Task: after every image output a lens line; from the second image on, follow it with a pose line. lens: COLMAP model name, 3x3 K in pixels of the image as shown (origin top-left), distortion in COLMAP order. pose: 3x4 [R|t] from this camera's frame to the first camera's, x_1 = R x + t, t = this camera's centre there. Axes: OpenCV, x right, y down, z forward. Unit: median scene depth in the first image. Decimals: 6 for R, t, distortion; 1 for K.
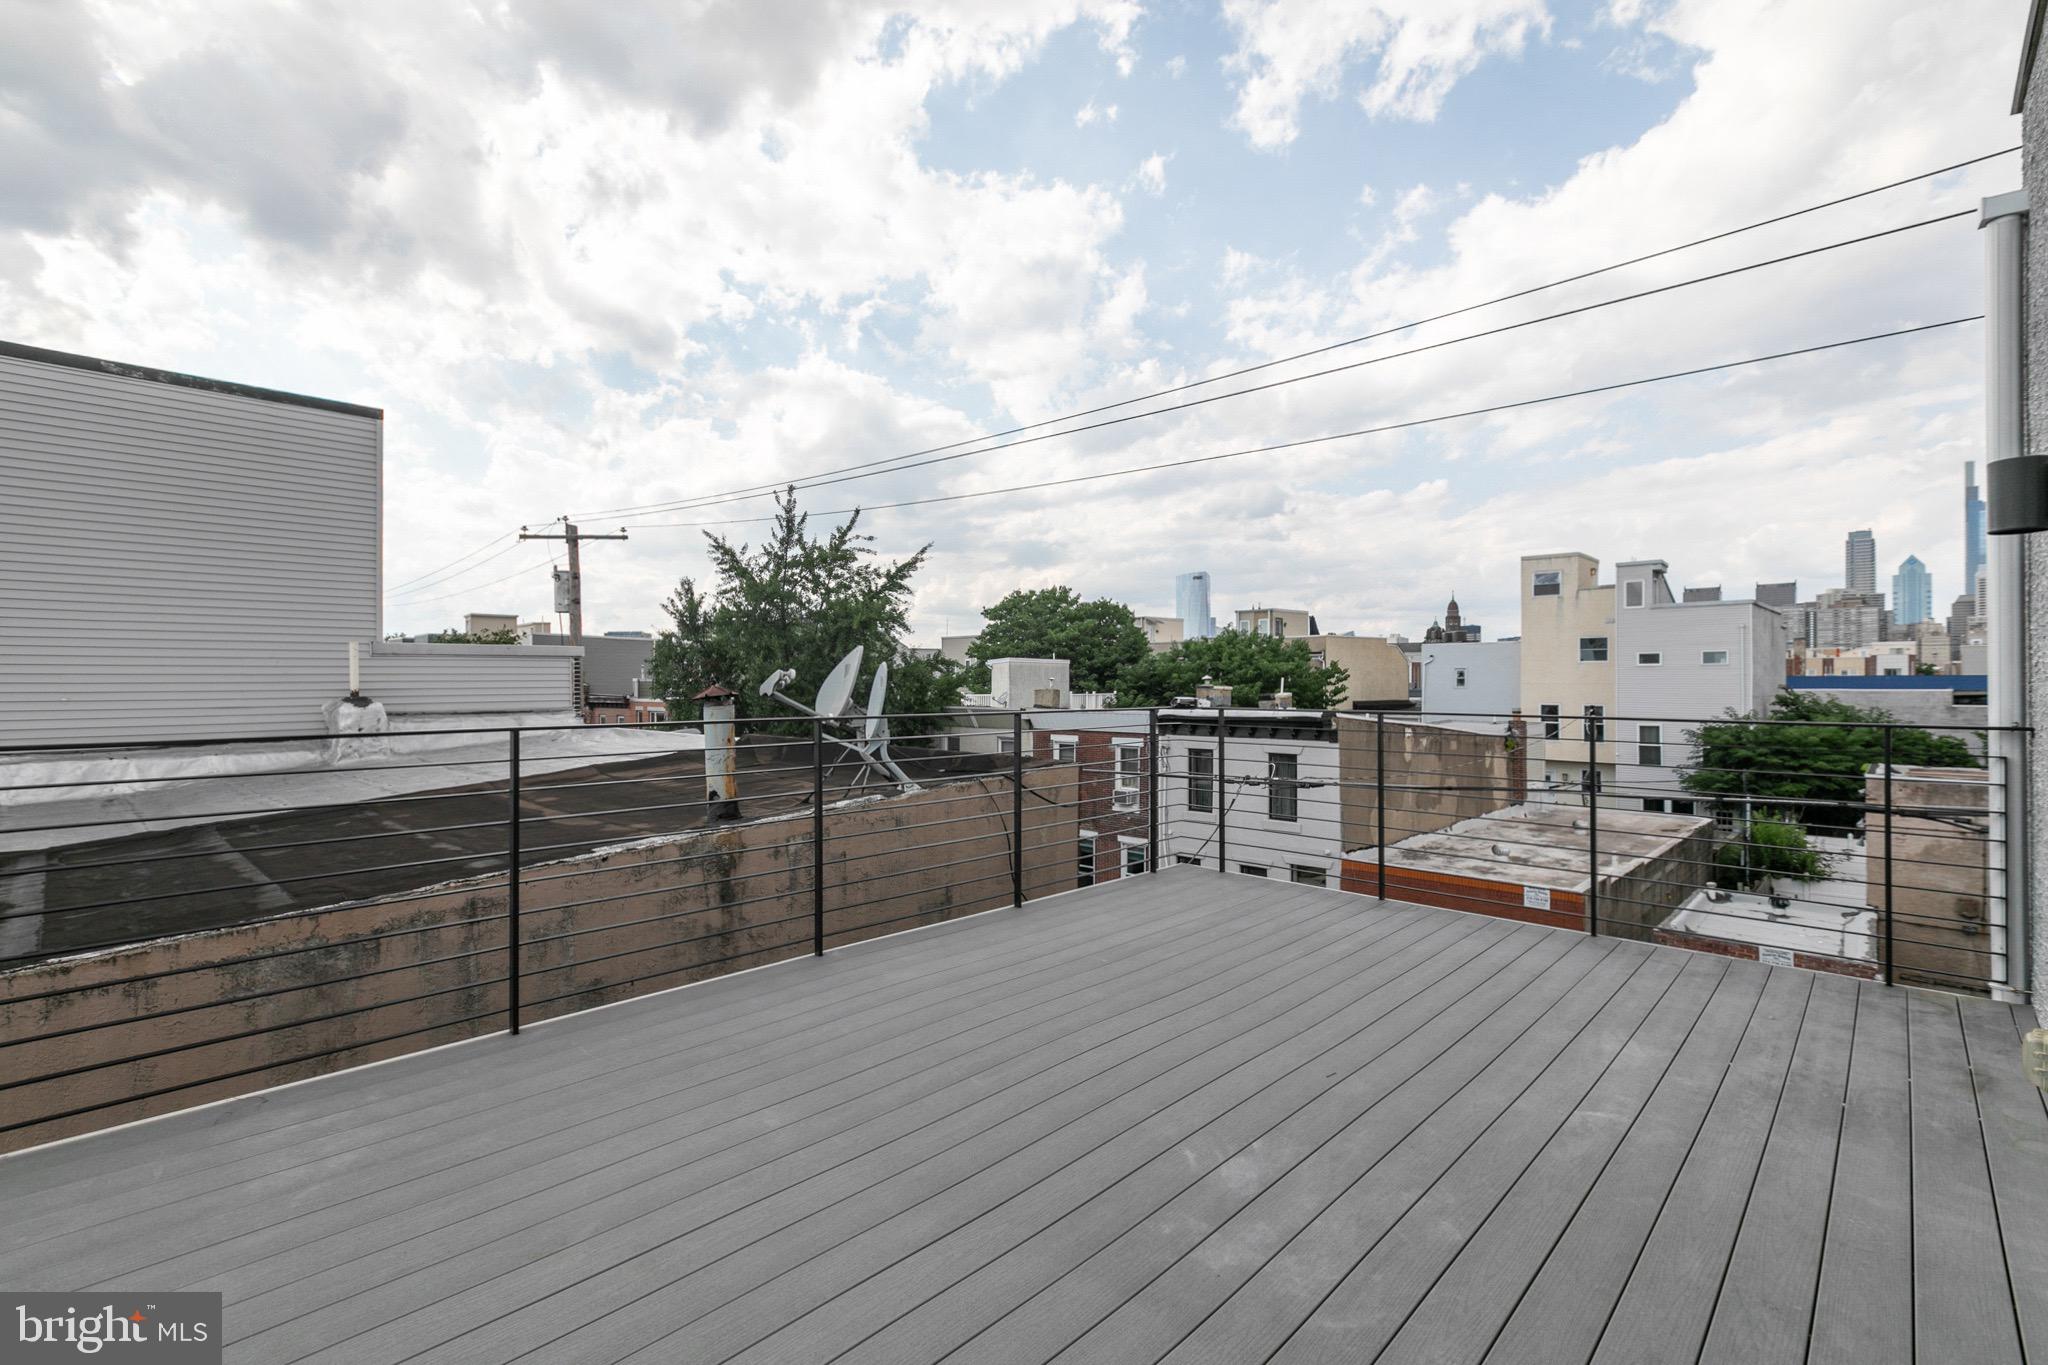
lens RADIAL K [[911.0, 0, 1031.4], [0, 911.0, 683.9], [0, 0, 1]] dist [0.003934, -0.000513]
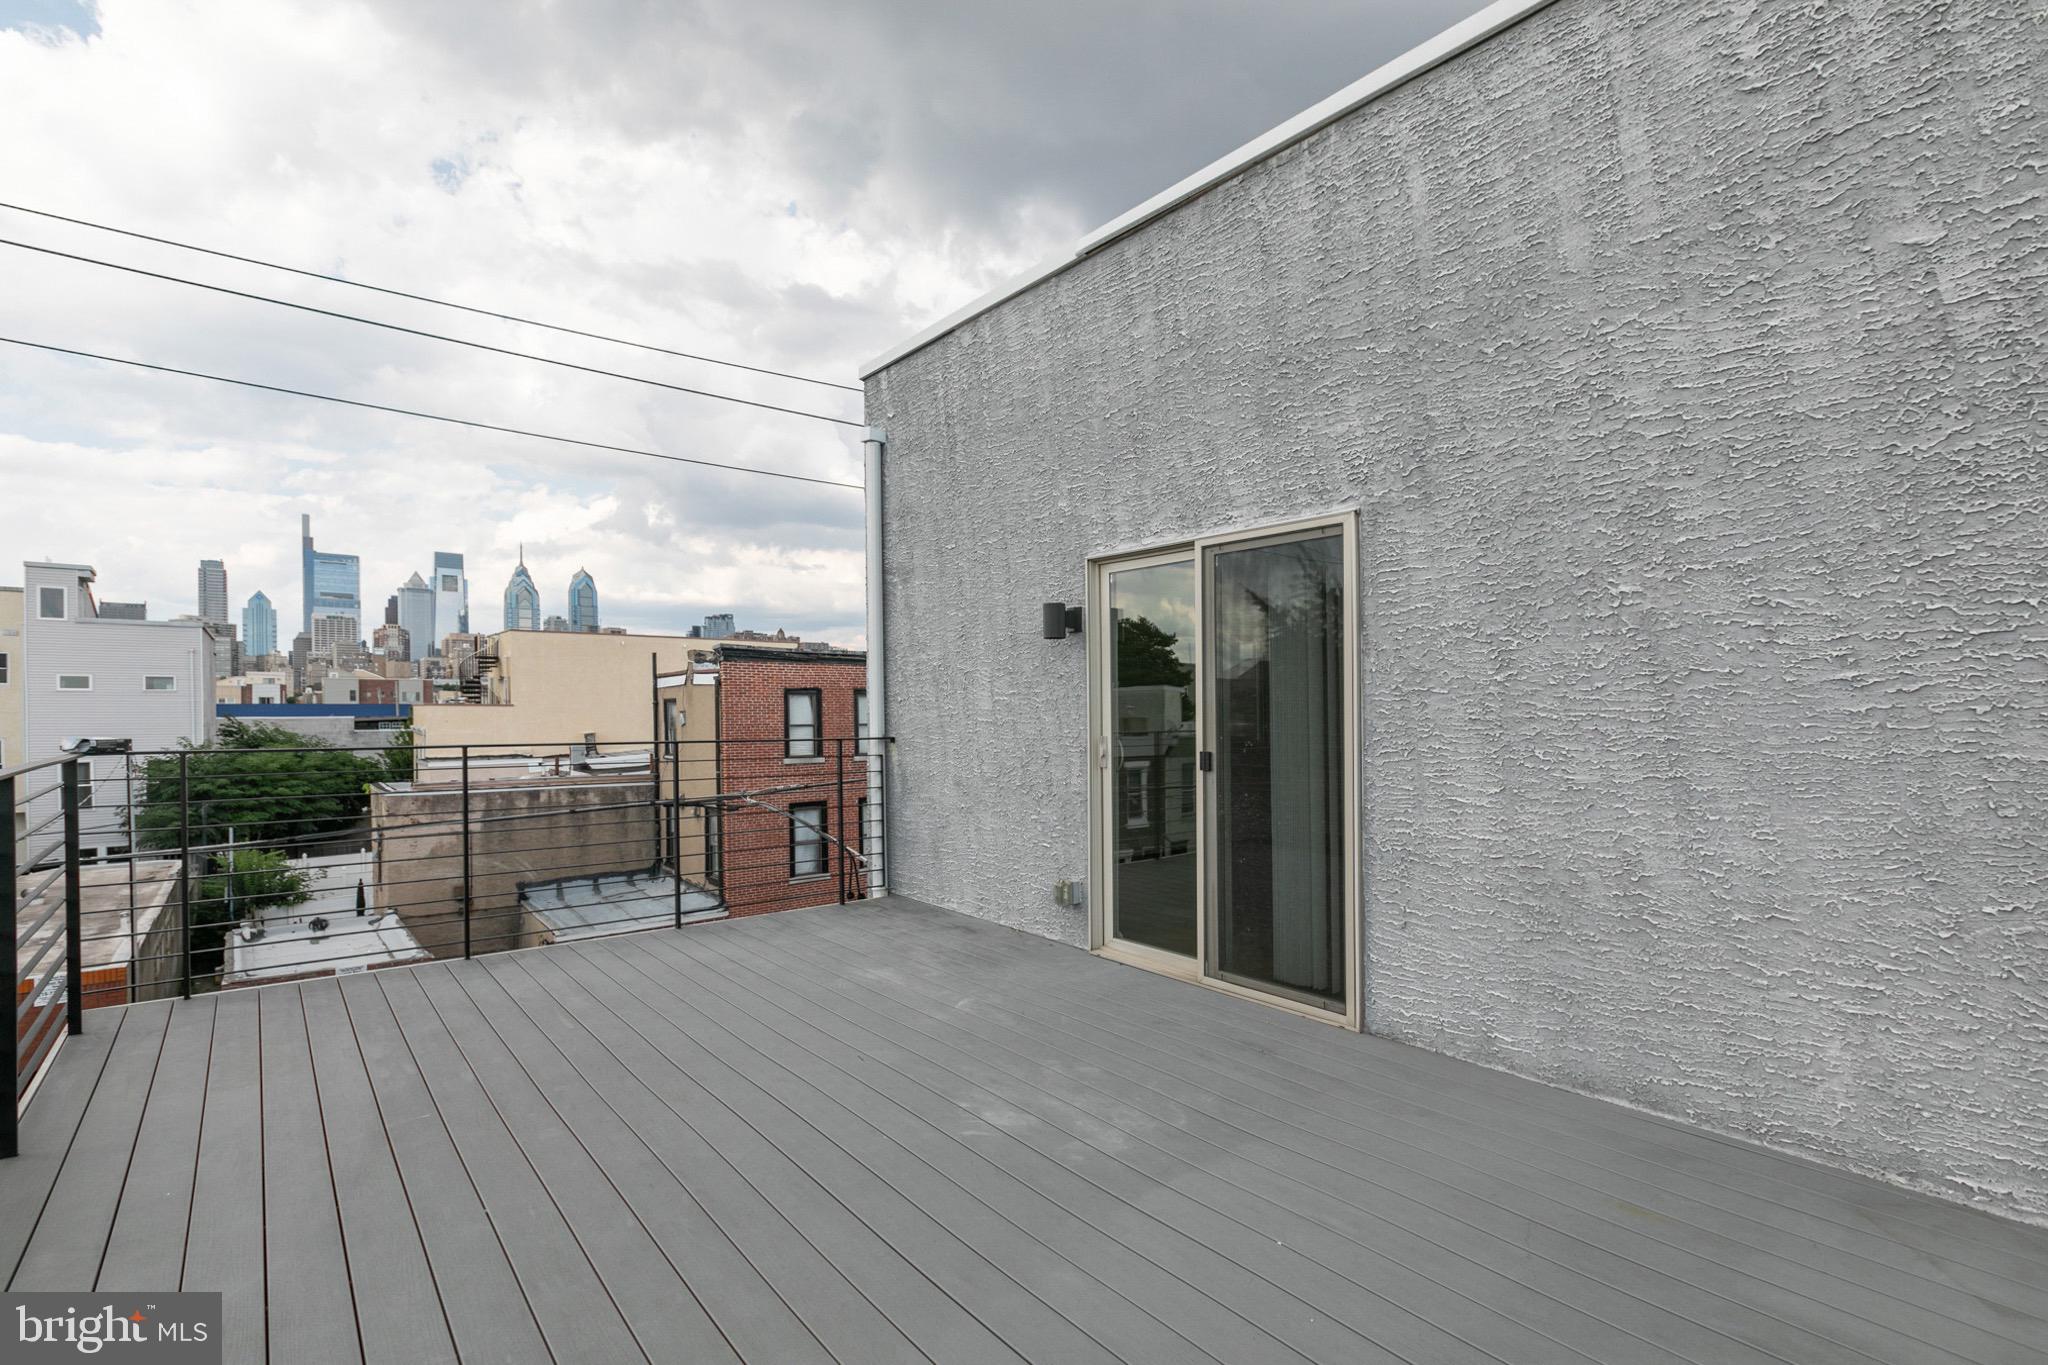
lens RADIAL K [[937.6, 0, 994.5], [0, 937.6, 711.5], [0, 0, 1]] dist [0.000341, -0.000225]
pose [[0.136264, -0.001879, 0.990671, -0.432362], [0.002174, 0.999996, 0.001597, -0.003633], [-0.990670, 0.001936, 0.136268, 0.359625]]
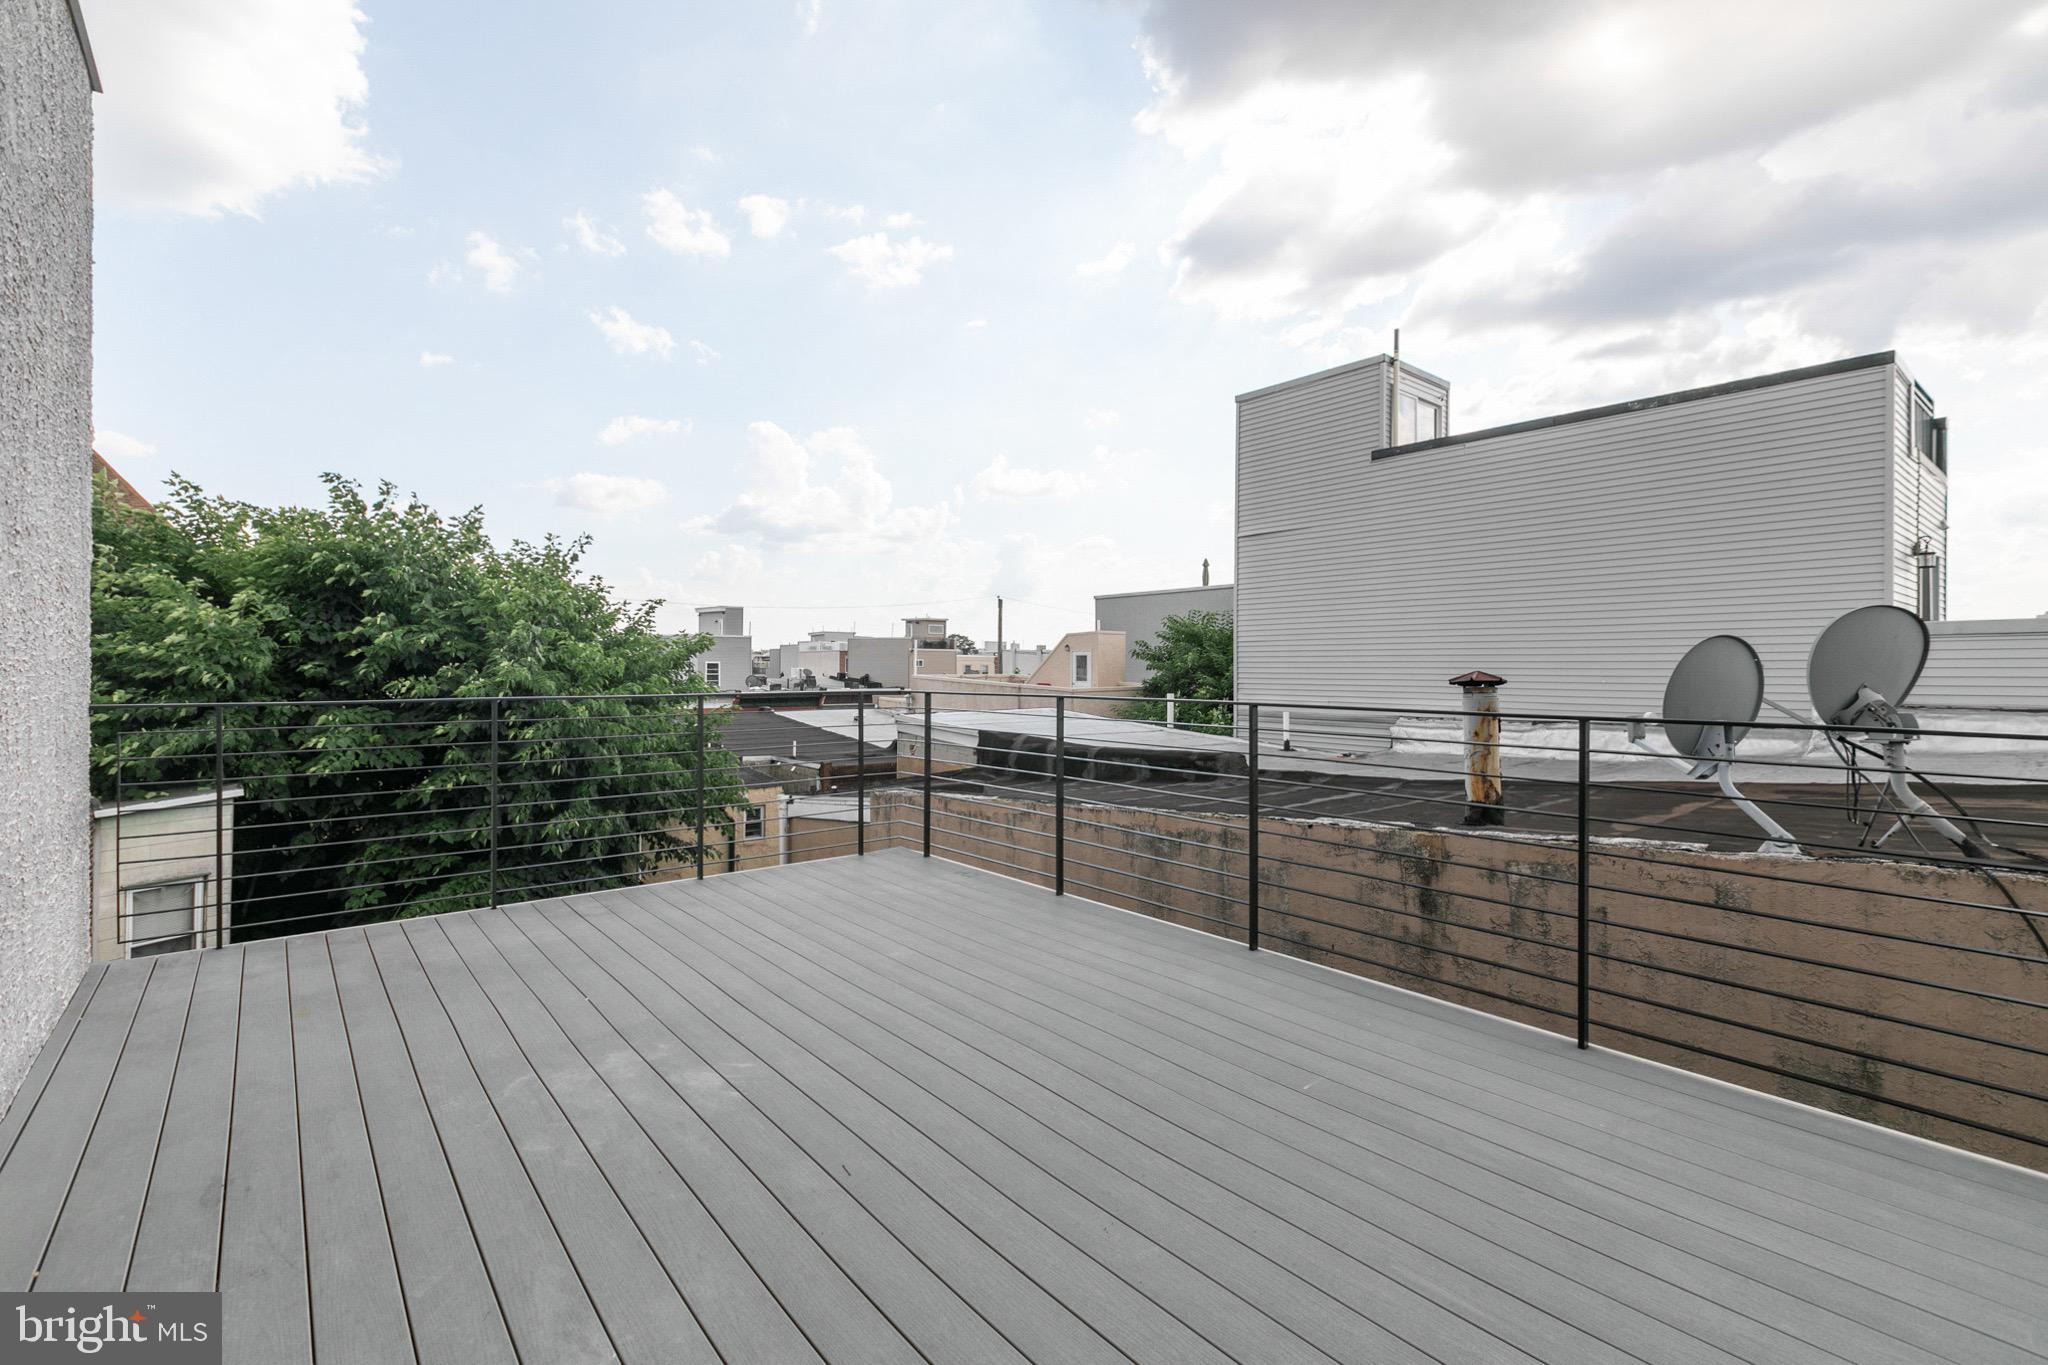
lens RADIAL K [[951.1, 0, 1029.3], [0, 951.1, 673.2], [0, 0, 1]] dist [0.004370, 0.000157]
pose [[-0.129714, 0.004661, -0.991540, 0.593920], [-0.004998, 0.999973, 0.005354, 0.002176], [0.991539, 0.005650, -0.129687, 0.674452]]
